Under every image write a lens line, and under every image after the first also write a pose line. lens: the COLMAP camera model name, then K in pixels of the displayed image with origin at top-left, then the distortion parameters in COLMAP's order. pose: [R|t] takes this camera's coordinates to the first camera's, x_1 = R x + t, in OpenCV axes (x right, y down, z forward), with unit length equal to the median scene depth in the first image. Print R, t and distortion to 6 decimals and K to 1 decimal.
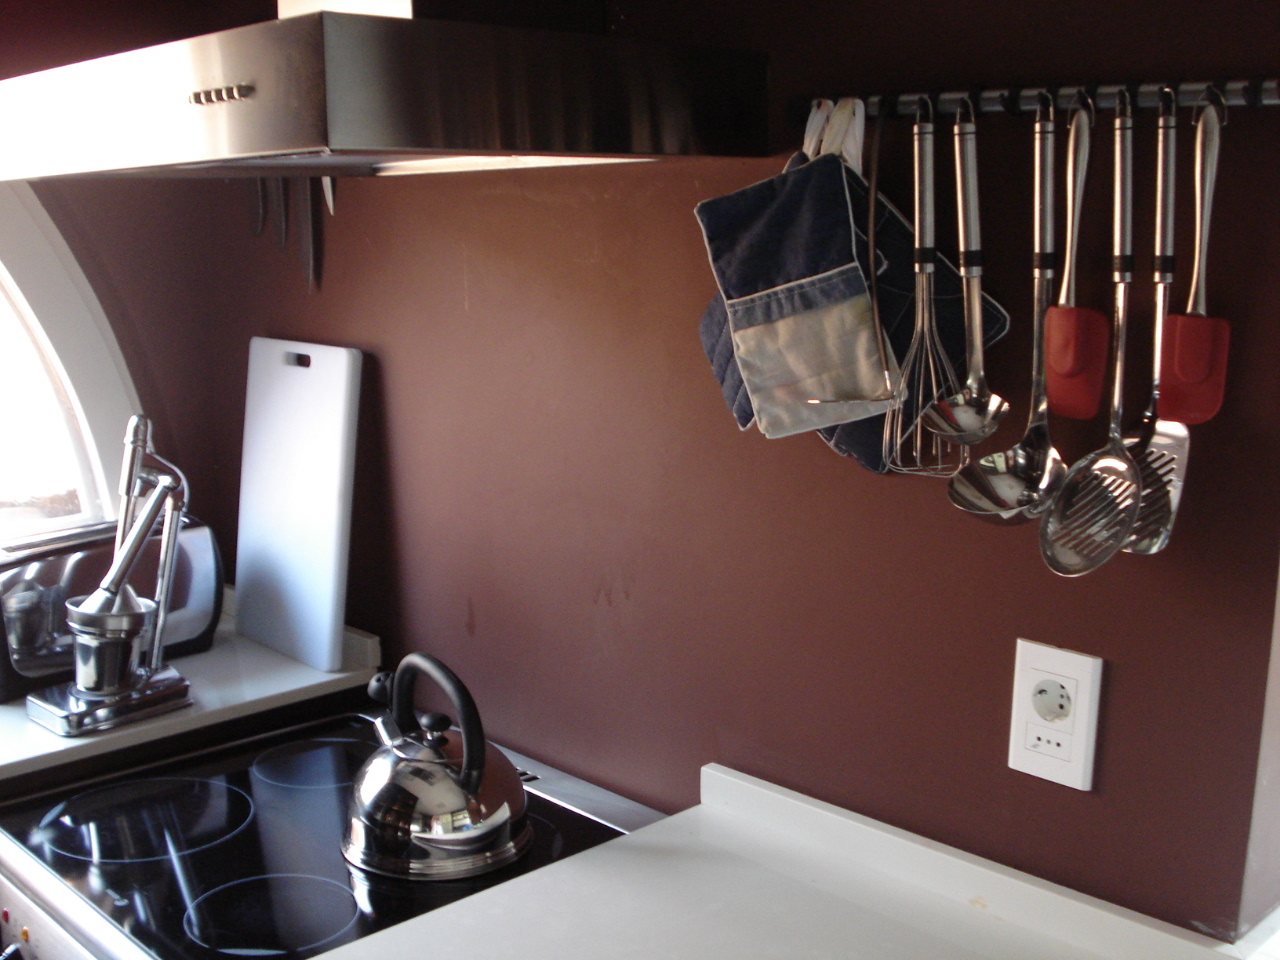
lens RADIAL K [[1457.7, 0, 640.0], [0, 1457.7, 480.0], [0, 0, 1]] dist [-0.079558, -0.068848]
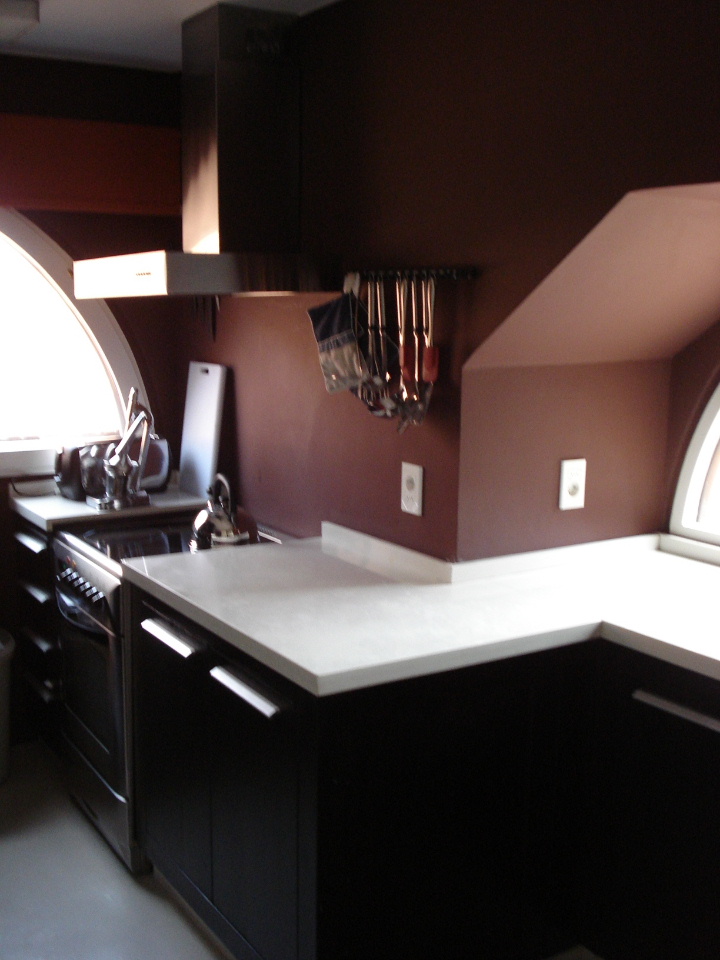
lens RADIAL K [[1093.3, 0, 360.0], [0, 1093.3, 480.0], [0, 0, 1]] dist [-0.079558, -0.068848]
pose [[0.976535, 0.039382, -0.211730, 0.509829], [-0.045408, 0.998688, -0.023676, 0.159869], [0.210519, 0.032734, 0.977041, -0.893020]]
